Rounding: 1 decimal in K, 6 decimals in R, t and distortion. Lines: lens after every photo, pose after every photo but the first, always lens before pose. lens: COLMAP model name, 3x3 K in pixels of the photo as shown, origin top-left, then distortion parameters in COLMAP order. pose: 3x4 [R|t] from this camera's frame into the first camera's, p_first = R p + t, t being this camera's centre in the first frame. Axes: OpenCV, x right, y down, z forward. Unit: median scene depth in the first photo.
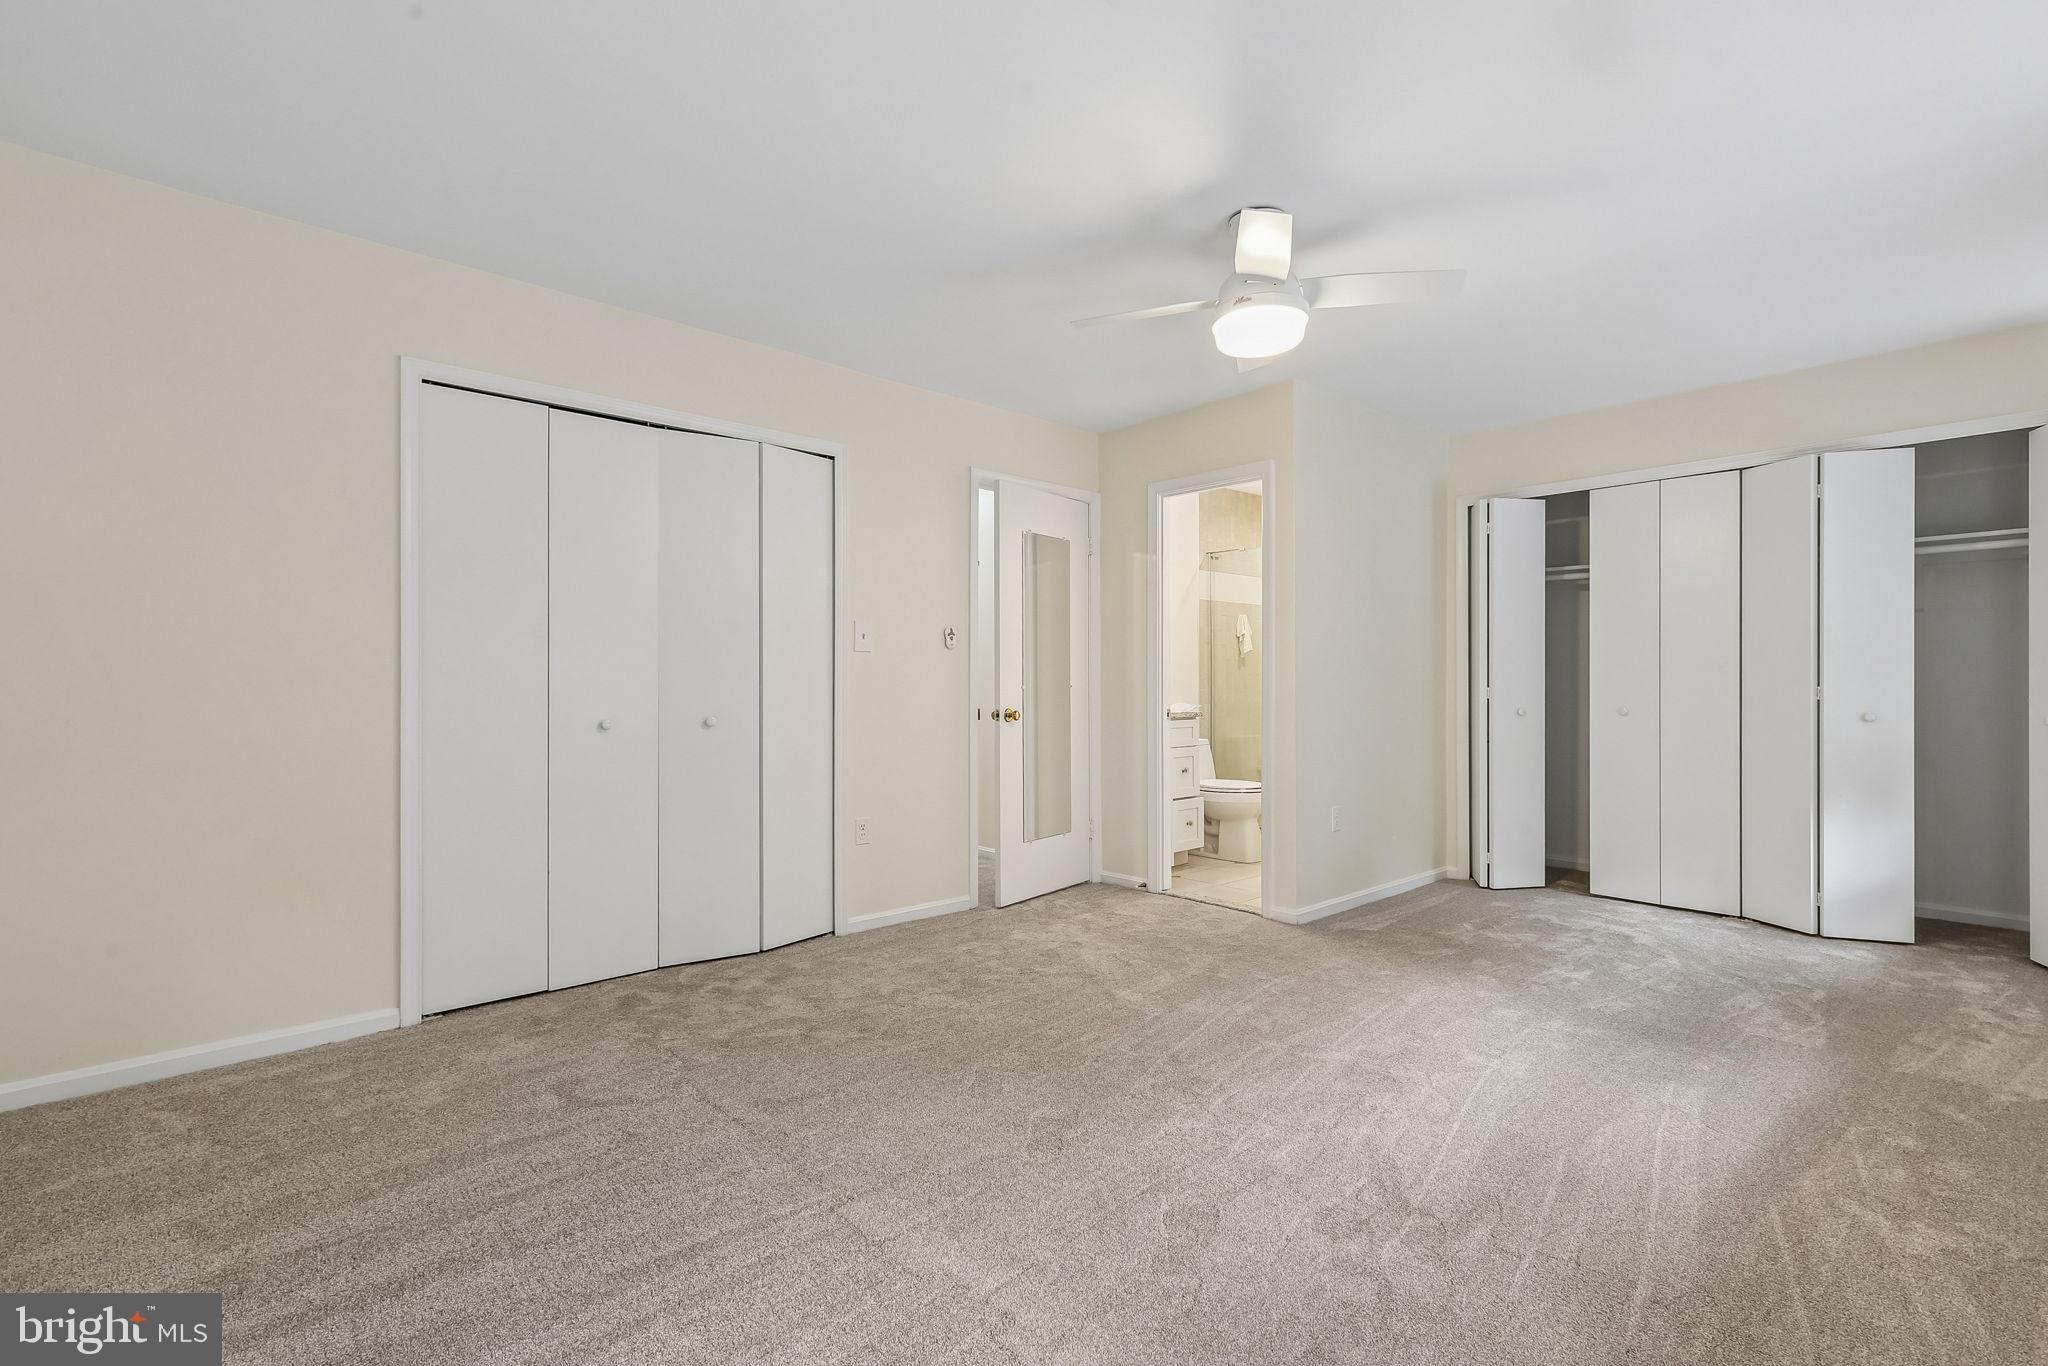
lens RADIAL K [[893.0, 0, 1022.8], [0, 893.0, 679.8], [0, 0, 1]] dist [0.003057, -0.000177]
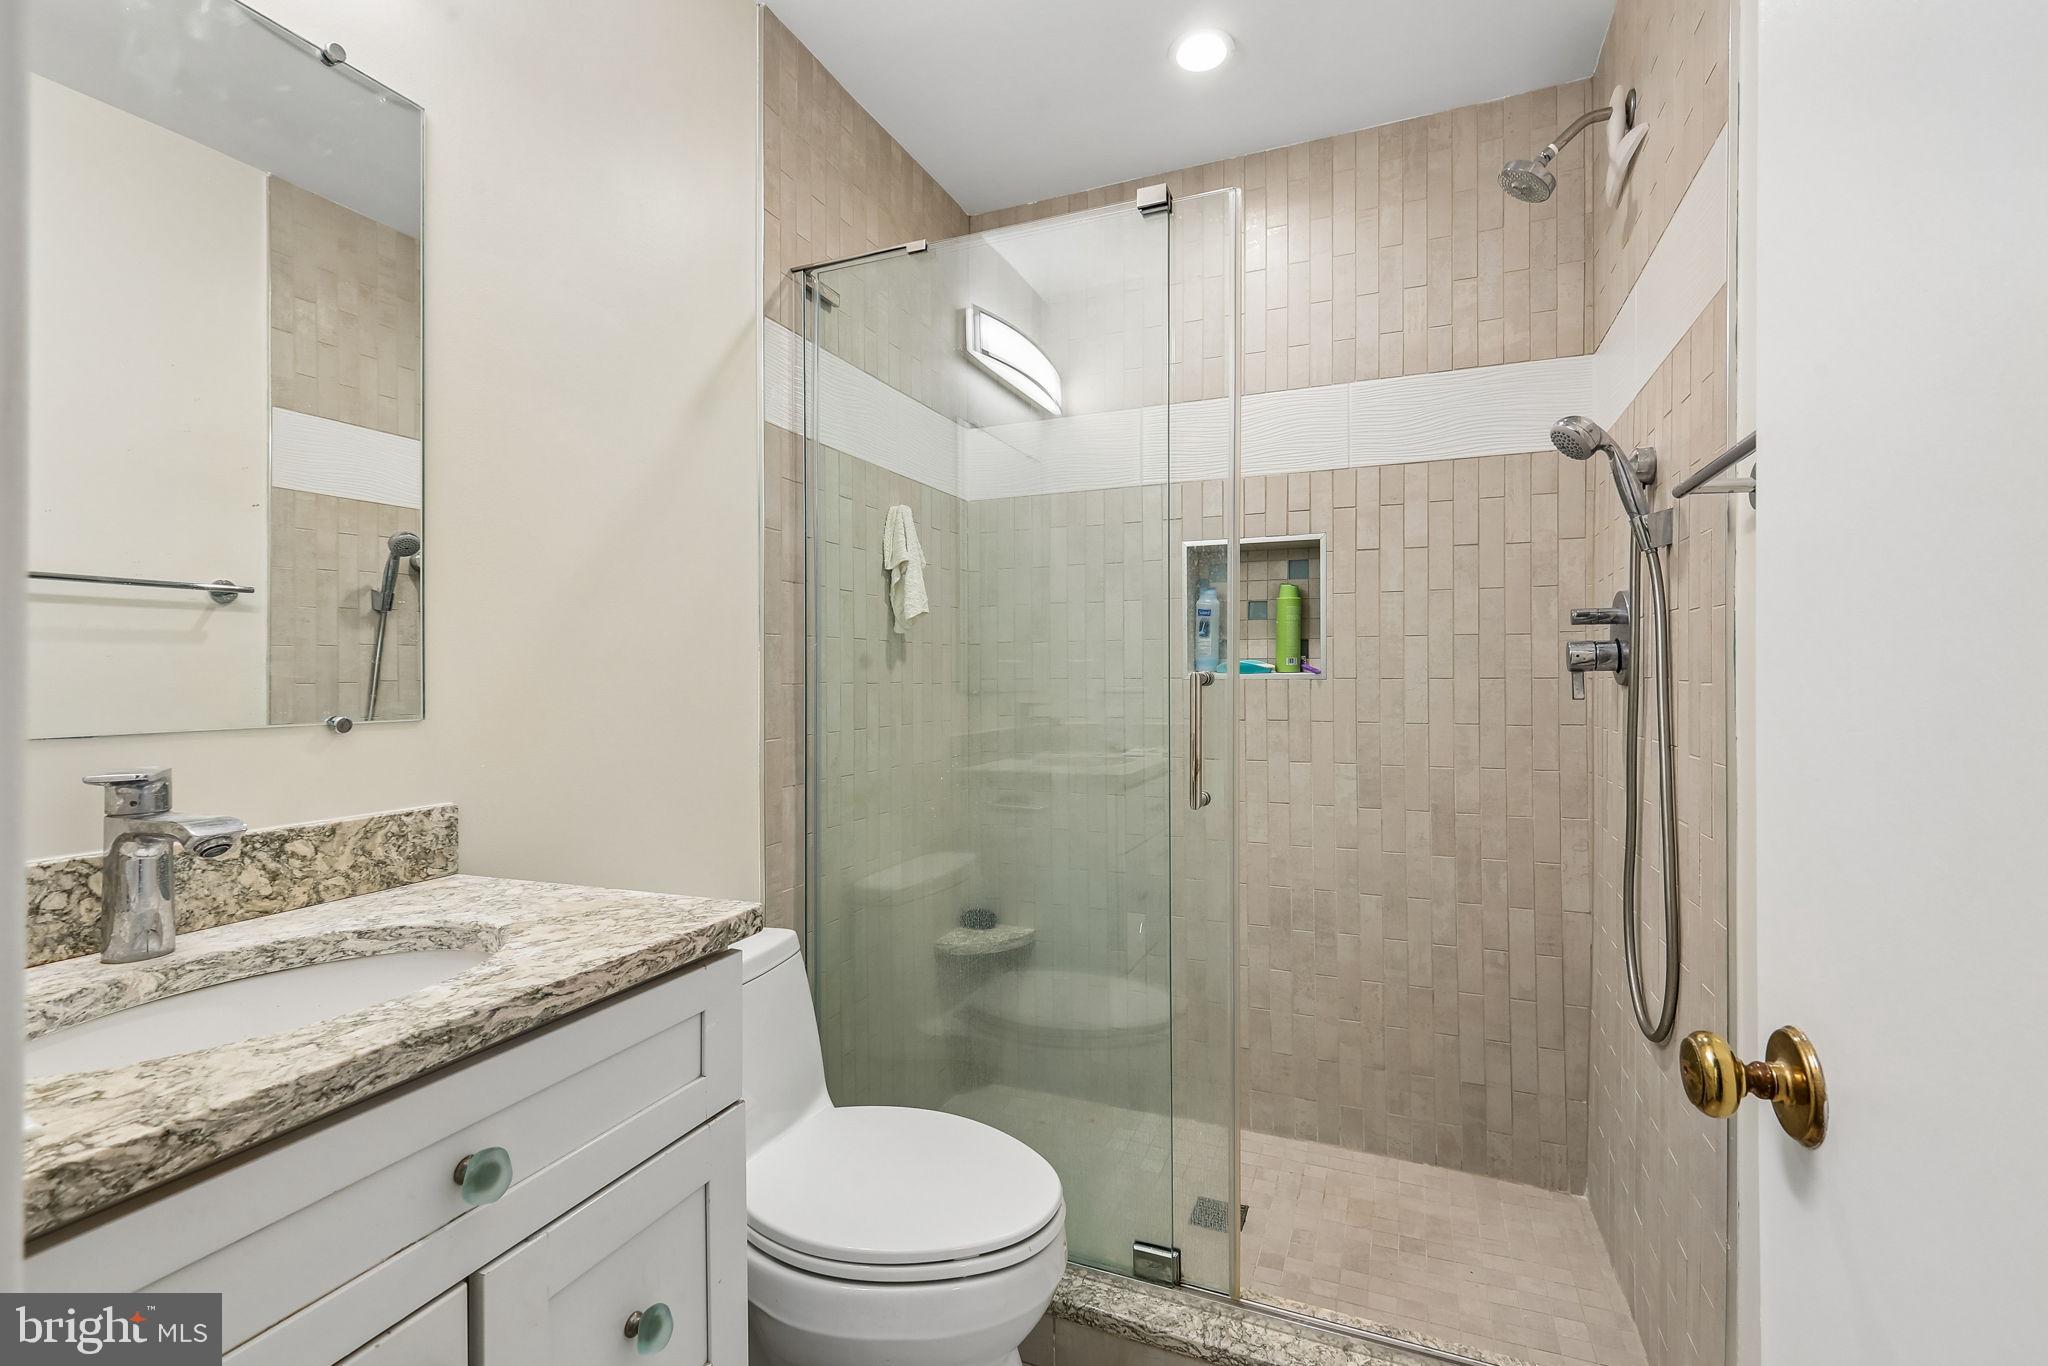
lens RADIAL K [[893.0, 0, 1025.8], [0, 893.0, 684.4], [0, 0, 1]] dist [0.003057, -0.000177]
pose [[0.902008, -0.004768, 0.431692, 0.144701], [0.003397, 0.999986, 0.003946, -0.006388], [-0.431705, -0.002093, 0.902012, 0.684016]]
